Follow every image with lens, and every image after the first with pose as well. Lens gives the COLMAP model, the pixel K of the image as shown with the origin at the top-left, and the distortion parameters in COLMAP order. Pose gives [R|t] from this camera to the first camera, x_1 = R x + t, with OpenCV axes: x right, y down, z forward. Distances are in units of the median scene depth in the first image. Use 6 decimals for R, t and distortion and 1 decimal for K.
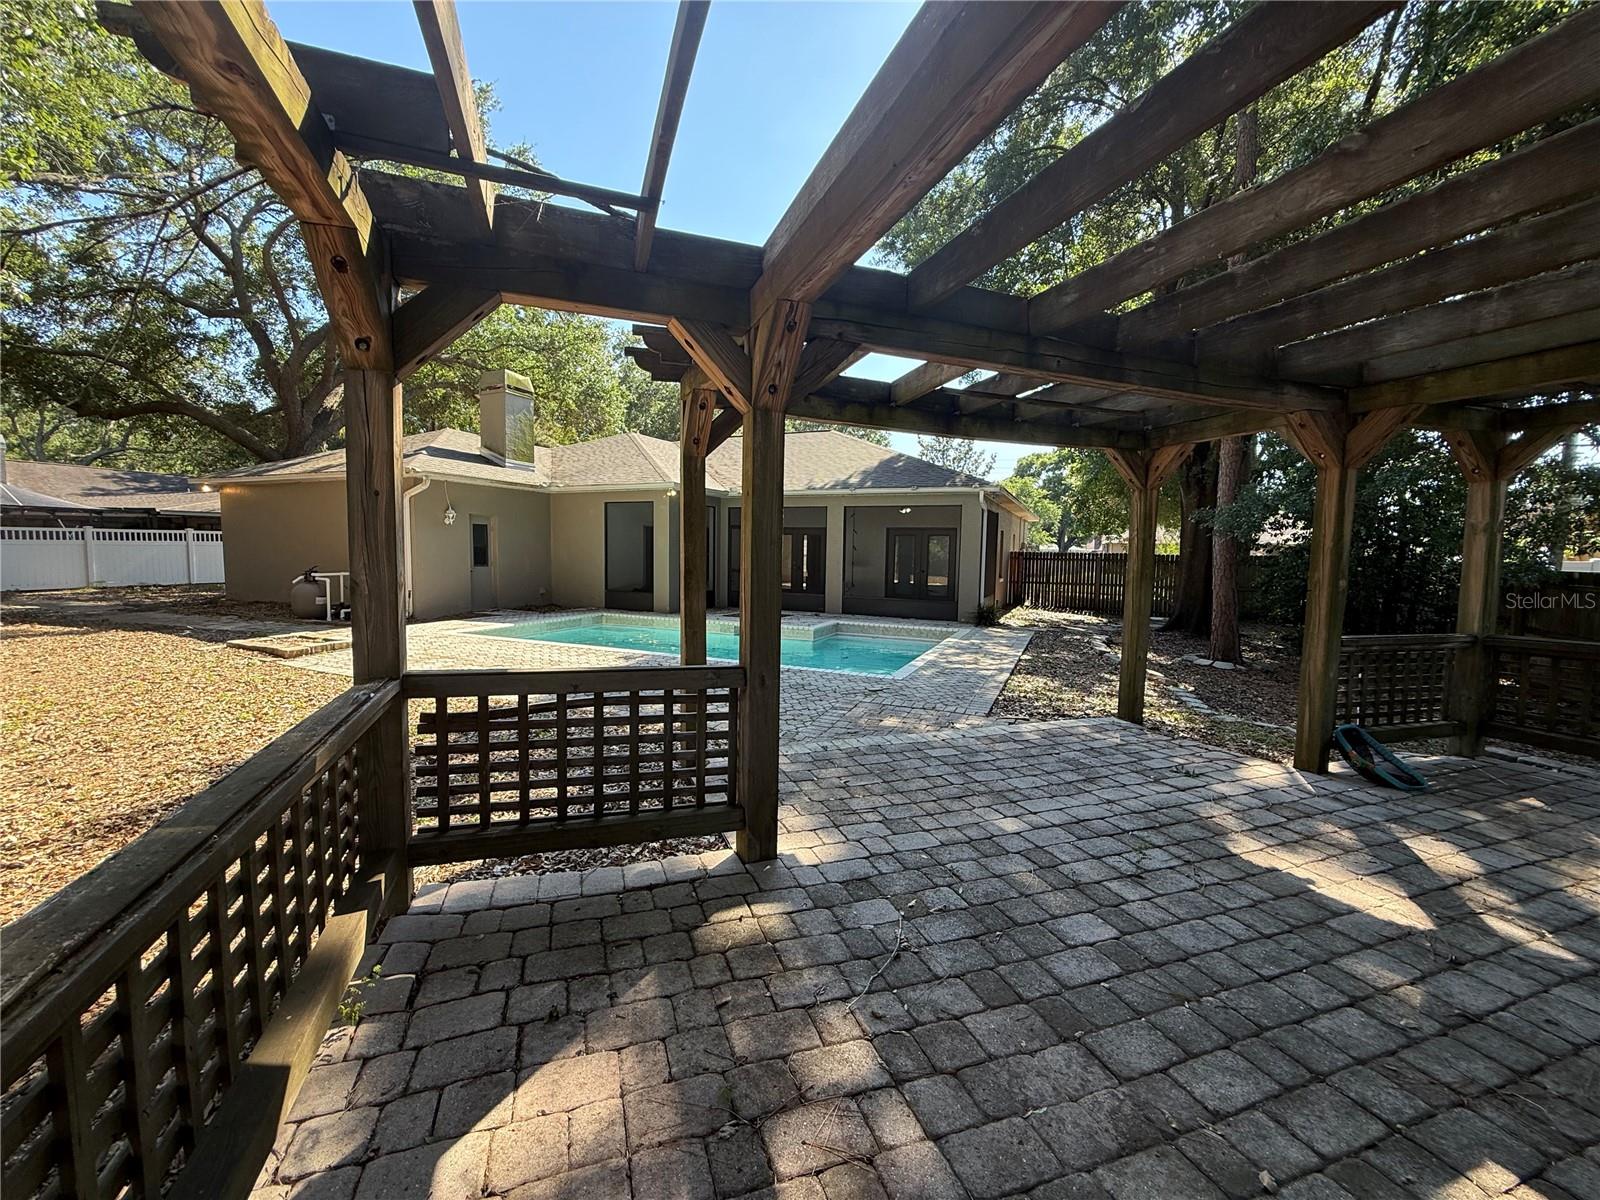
lens RADIAL K [[637.2, 0, 796.1], [0, 637.2, 595.8], [0, 0, 1]] dist [-0.001368, 0.000536]
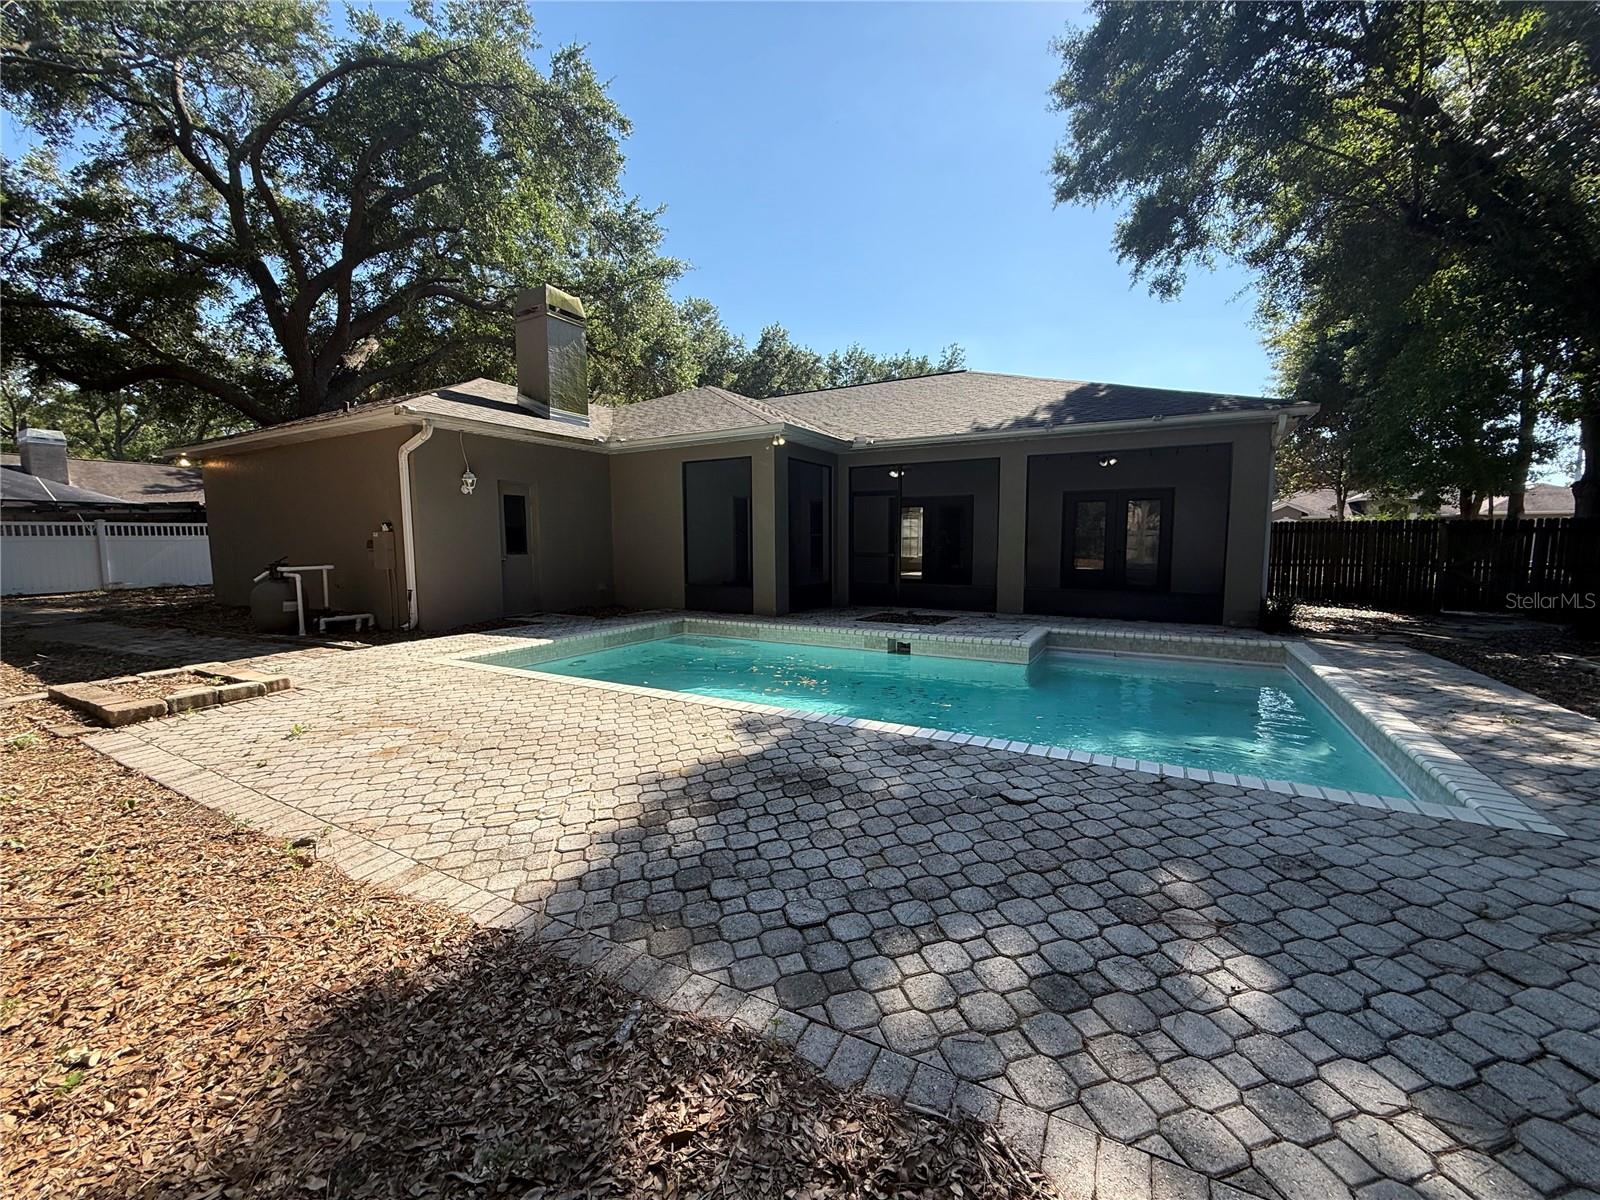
lens RADIAL K [[637.2, 0, 797.2], [0, 637.2, 602.2], [0, 0, 1]] dist [-0.001368, 0.000536]
pose [[0.994782, -0.012044, -0.101314, -0.099861], [0.014578, 0.999598, 0.024301, -0.004719], [0.100981, -0.025651, 0.994558, 0.291375]]
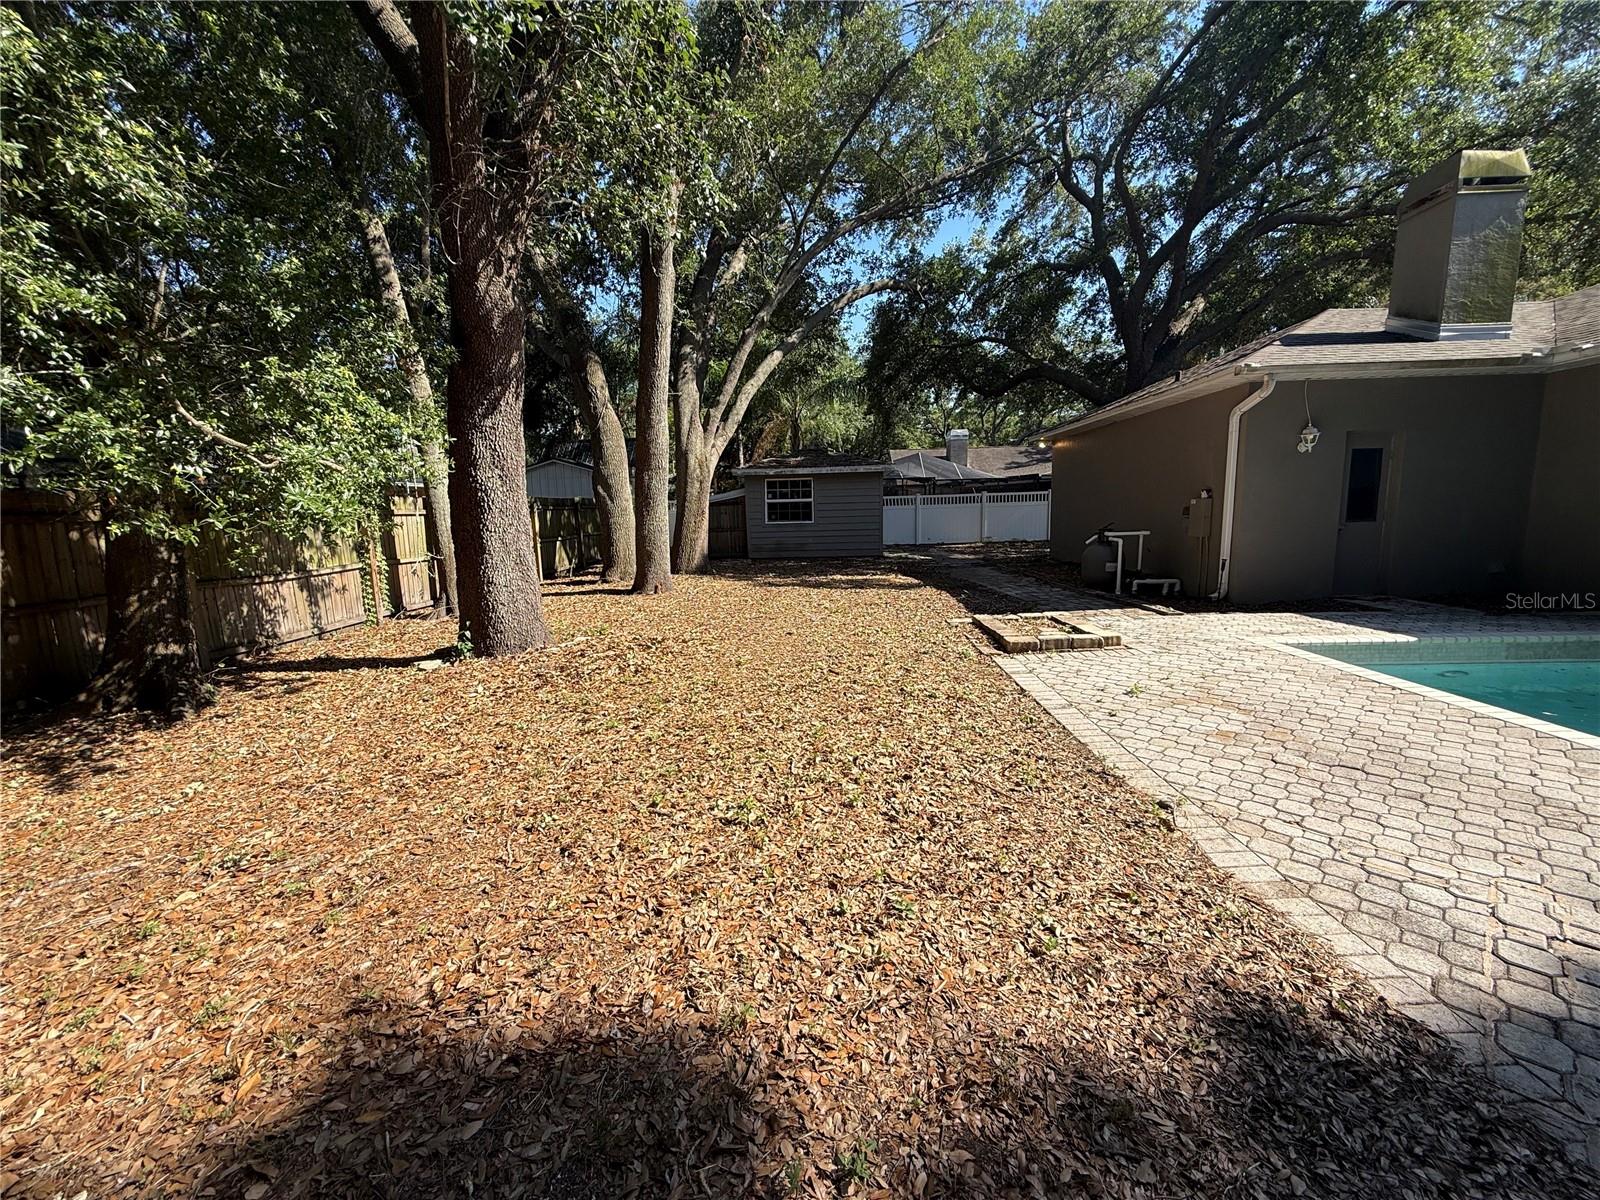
lens RADIAL K [[637.2, 0, 795.1], [0, 637.2, 601.6], [0, 0, 1]] dist [-0.001368, 0.000536]
pose [[0.364969, 0.107206, -0.924827, -0.124654], [-0.036633, 0.994233, 0.100795, -0.012218], [0.930299, -0.002908, 0.366791, 0.277935]]
